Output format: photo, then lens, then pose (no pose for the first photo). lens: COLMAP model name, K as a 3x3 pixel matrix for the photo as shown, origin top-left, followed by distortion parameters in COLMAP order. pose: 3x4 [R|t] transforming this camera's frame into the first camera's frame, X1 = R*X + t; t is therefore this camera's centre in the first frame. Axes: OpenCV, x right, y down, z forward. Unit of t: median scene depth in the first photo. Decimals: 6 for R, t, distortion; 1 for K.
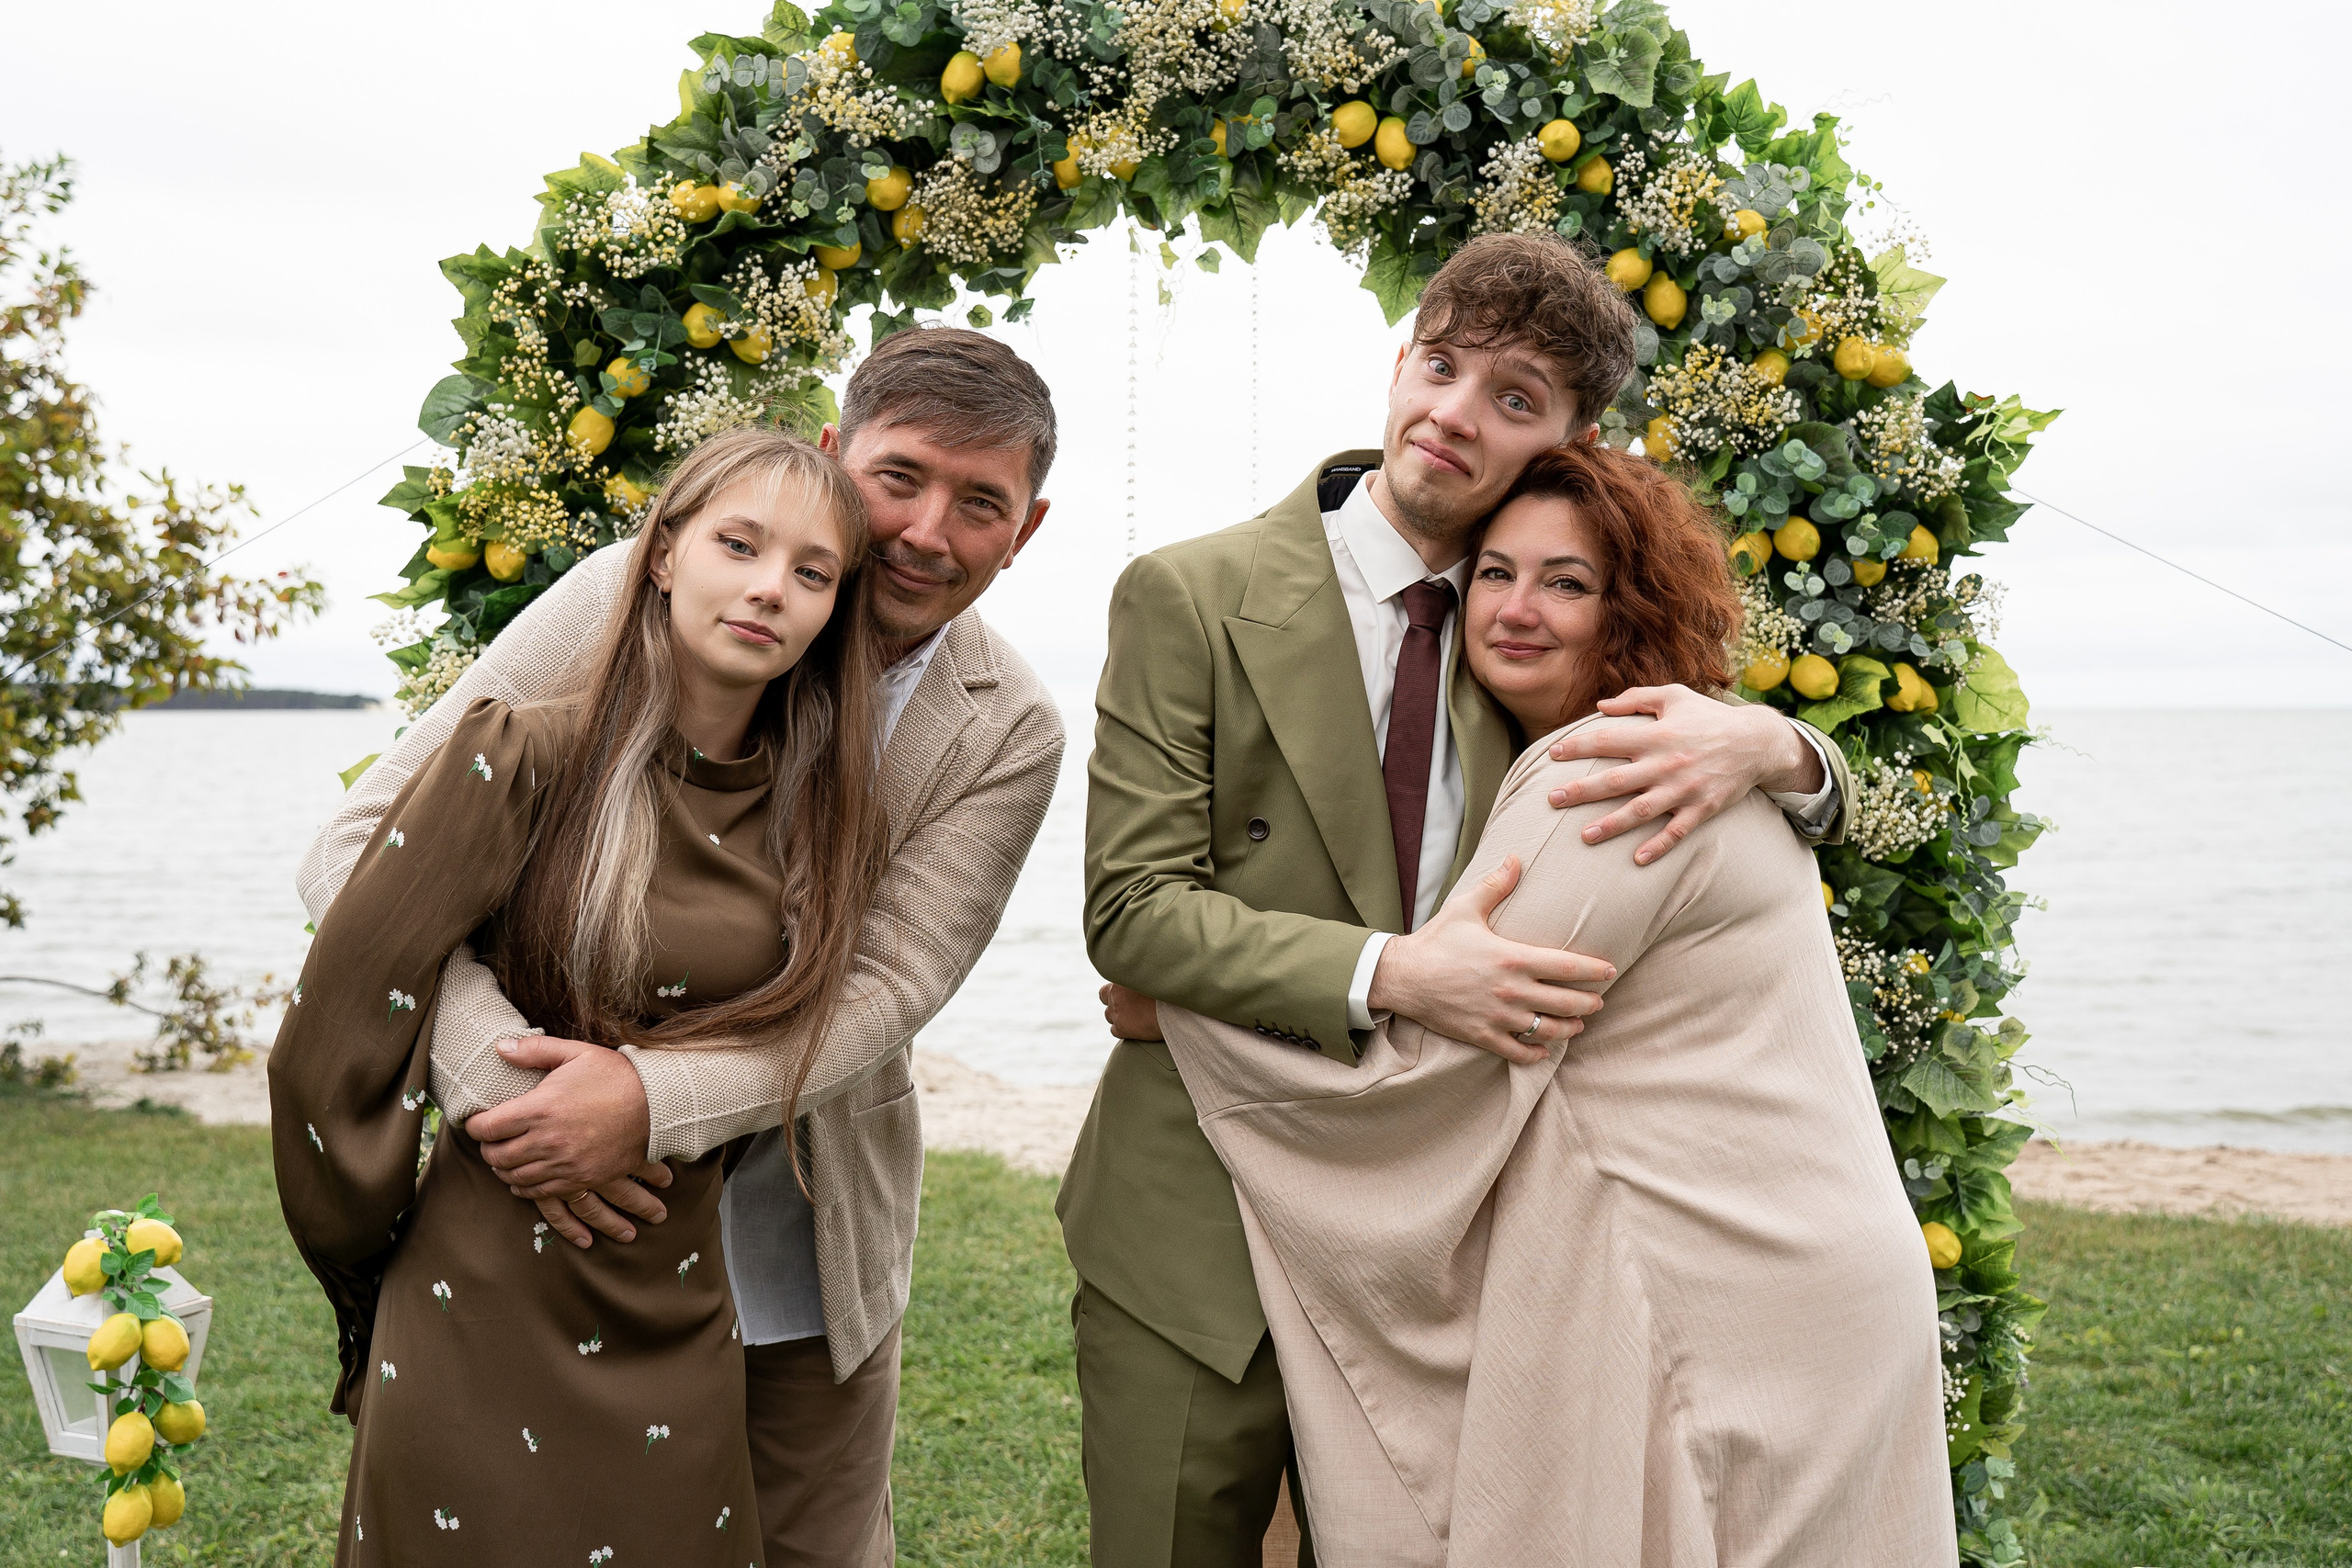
lens RADIAL K [[2694.9, 0, 1176.0], [0, 2694.9, 784.0], [0, 0, 1]] dist [0.115784, 0.000262]
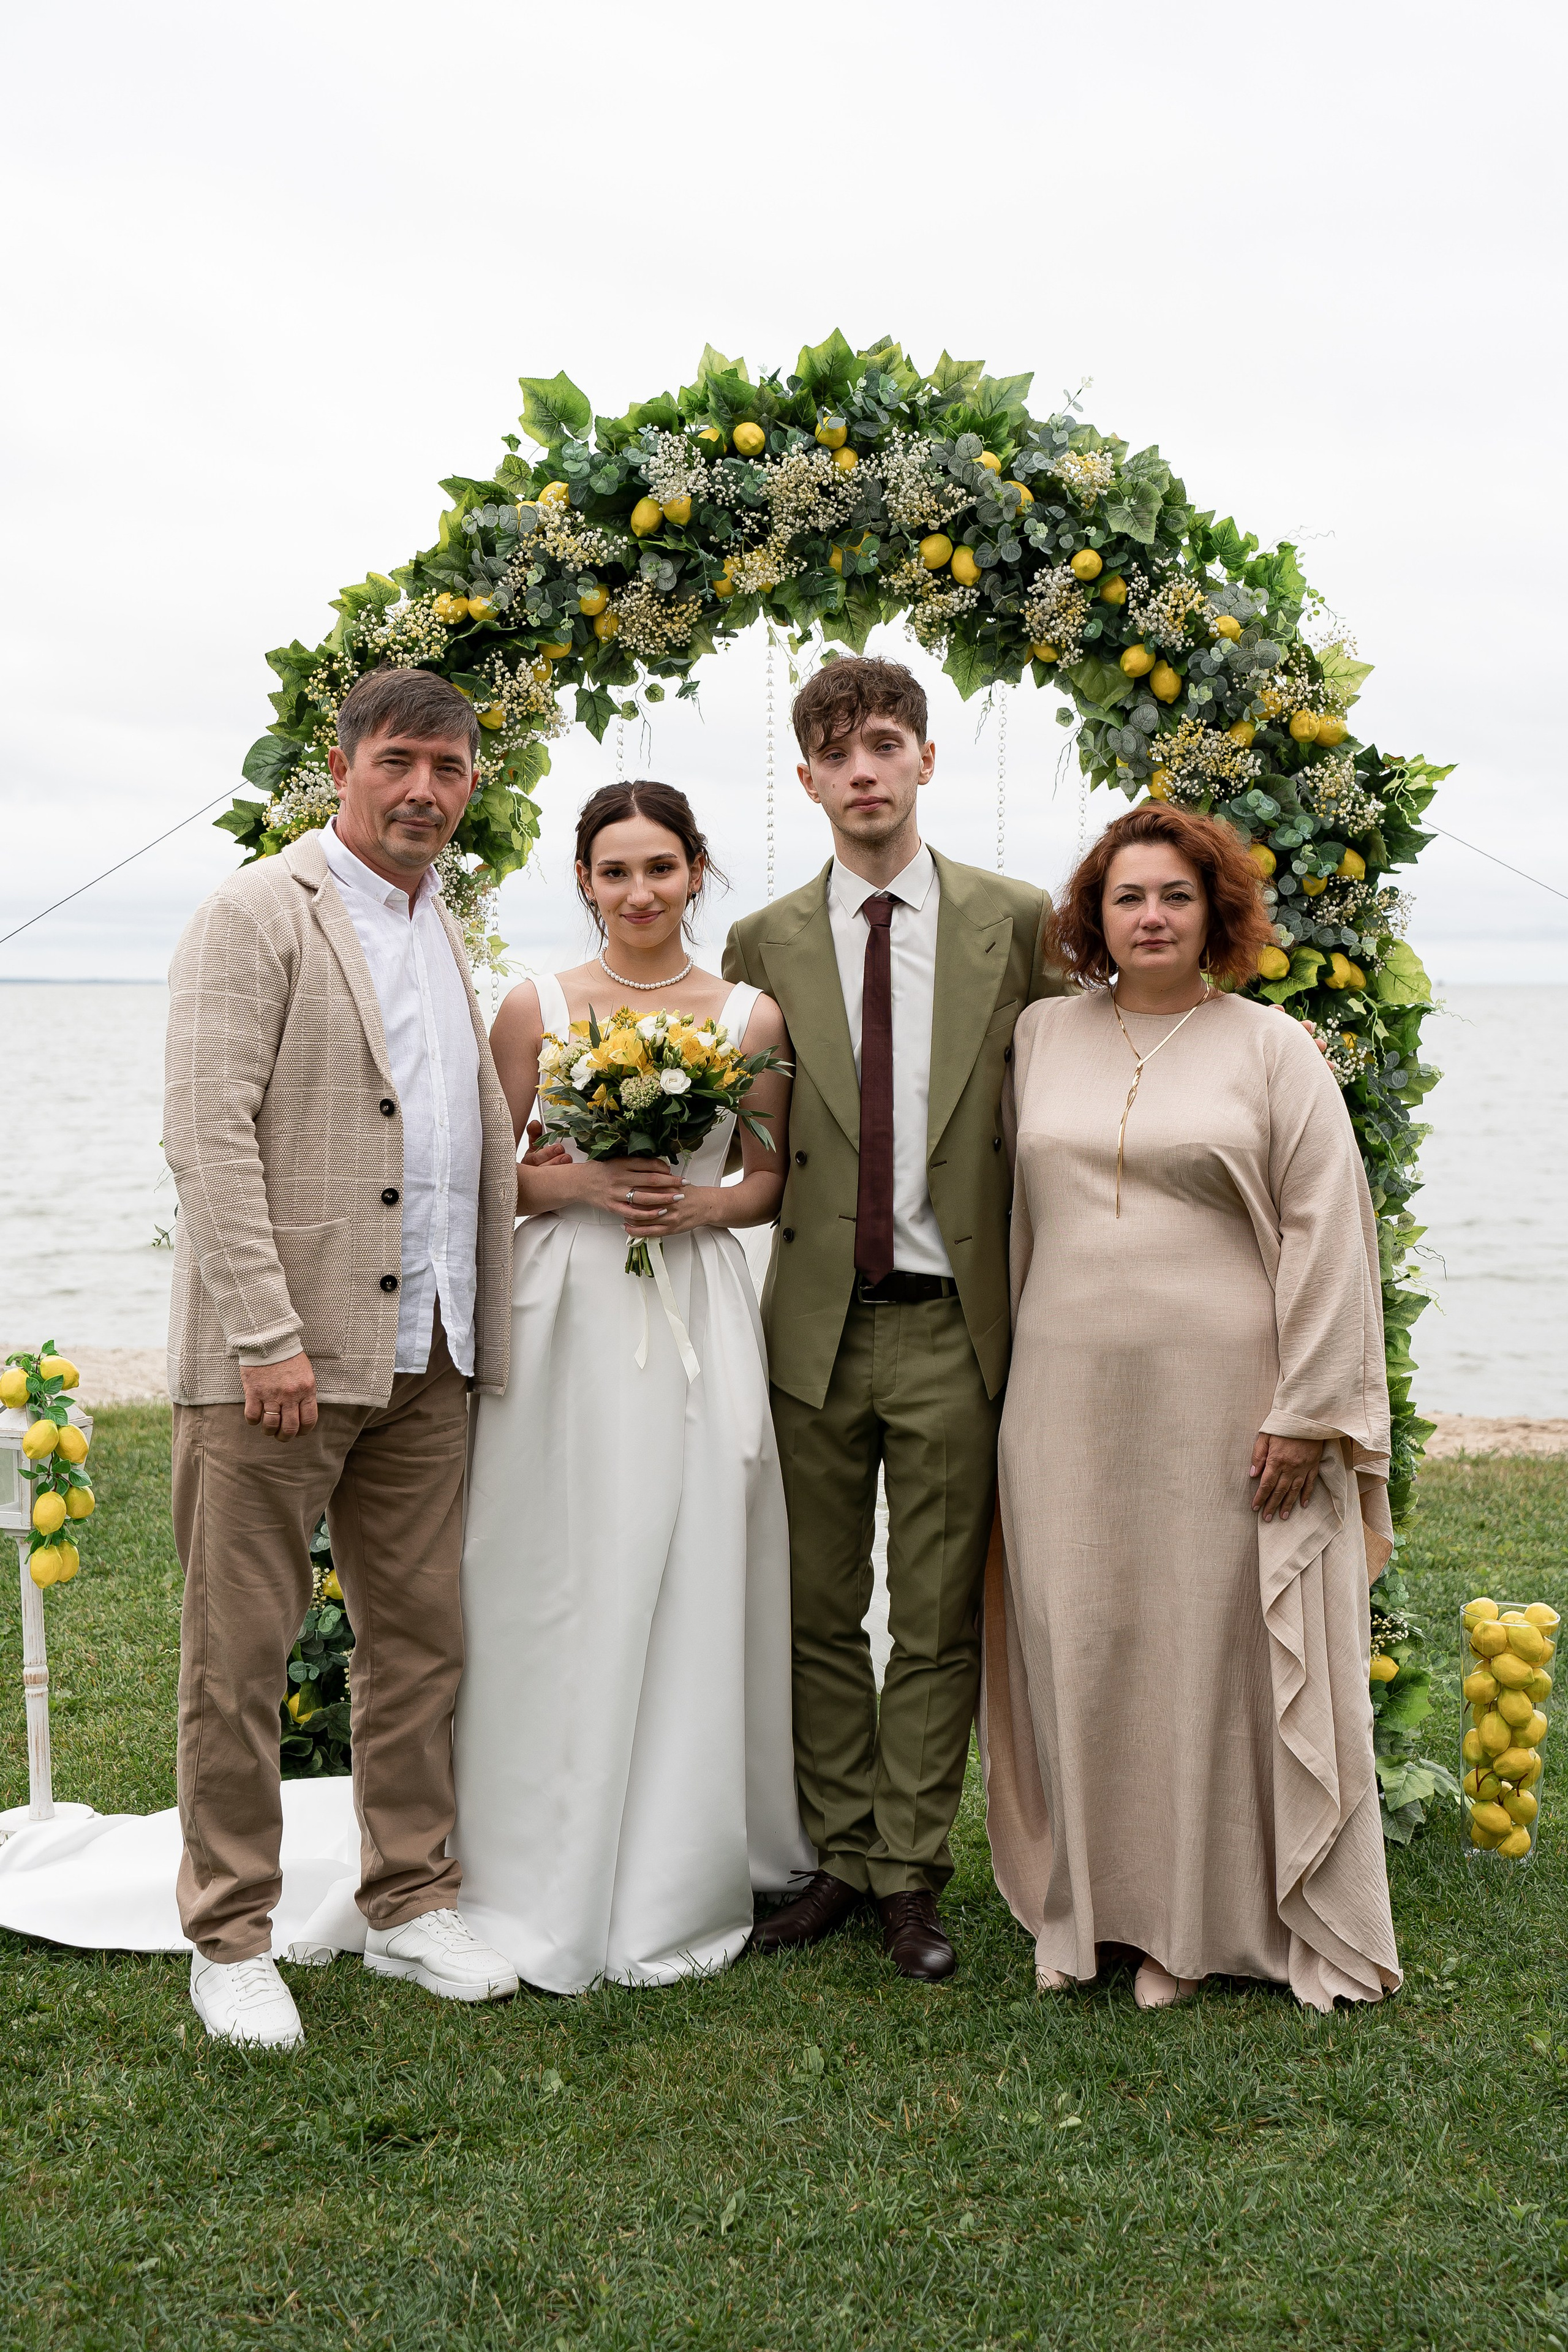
lens RADIAL K [[3130.8, 0, 783.7], [0, 3130.8, 1239.3], [0, 0, 1]] dist [0.221067, 0.007561]
pose [[0.999806, 0.001610, 0.019651, -0.040718], [-0.002636, 0.998628, 0.052305, 0.016798], [-0.019539, -0.052346, 0.998438, -0.593191]]
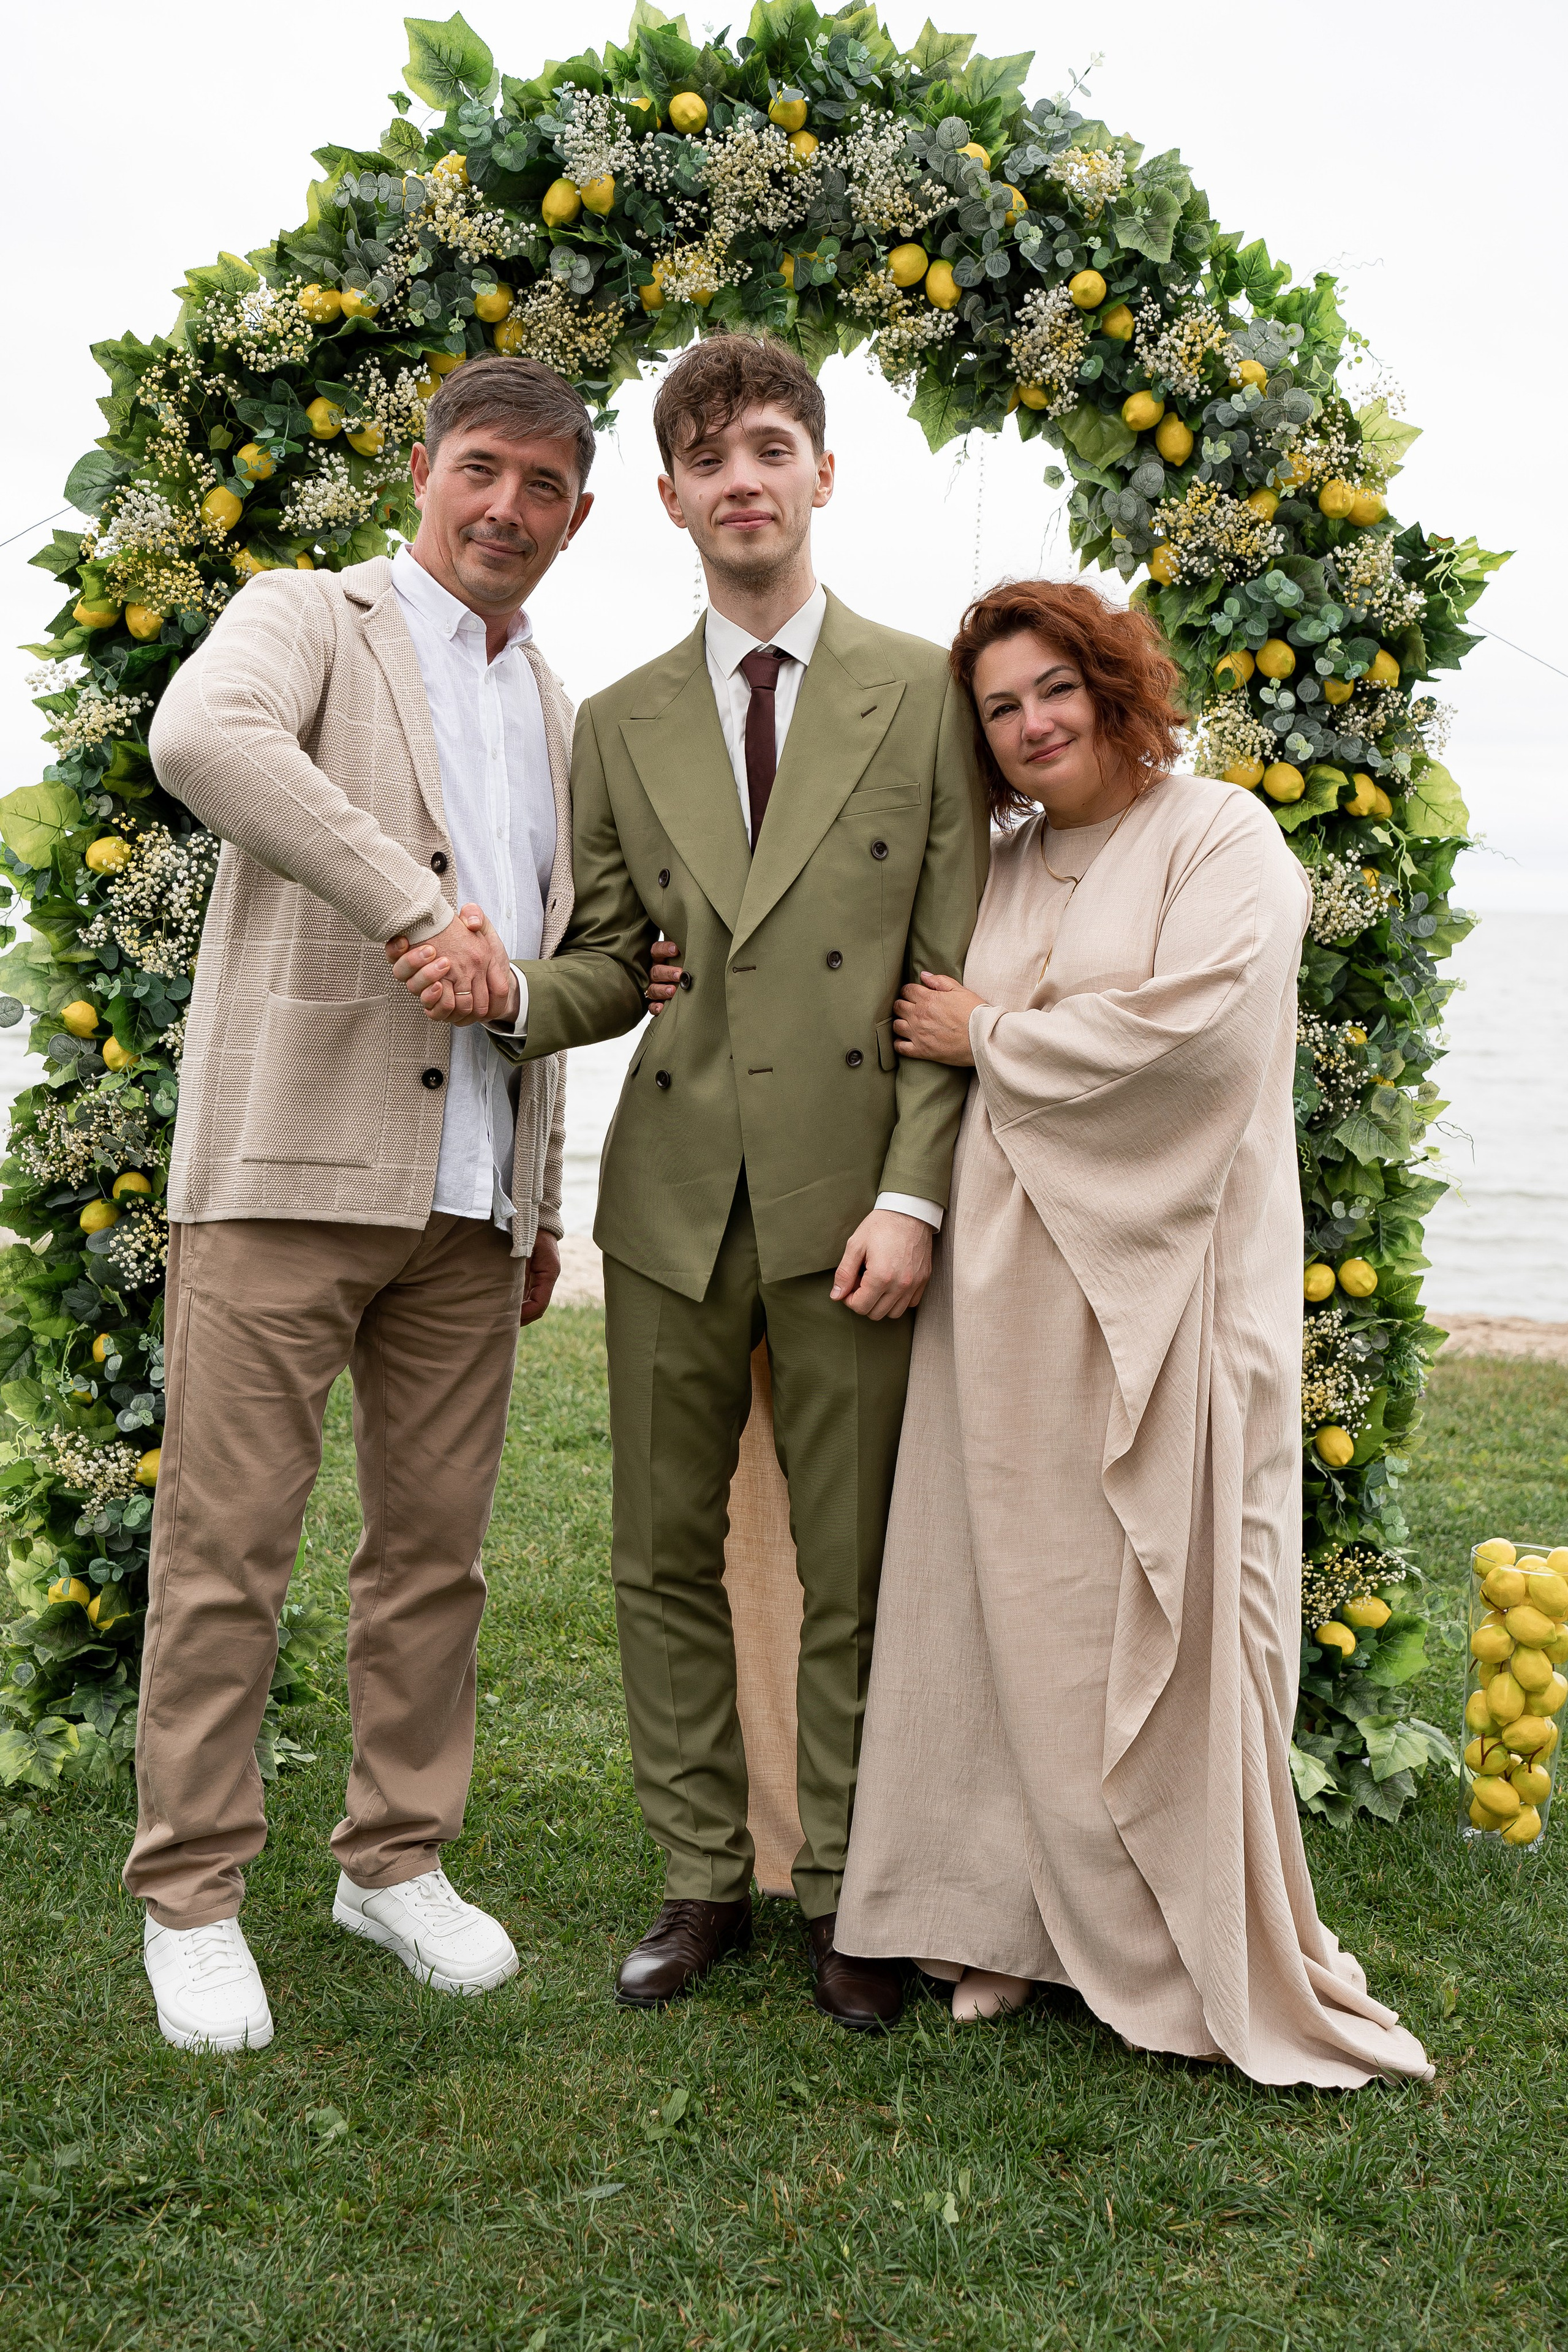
lens RADIAL K [[3011.6, 0, 784.0], [0, 3011.6, 1176.0], [0, 0, 1]] dist [0.227296, 0.010935]
pose [[0.998641, 0.041848, 0.031073, -0.009538], [-0.044042, 0.996310, 0.073670, 0.042128], [-0.027875, -0.074938, 0.996799, -0.299633]]
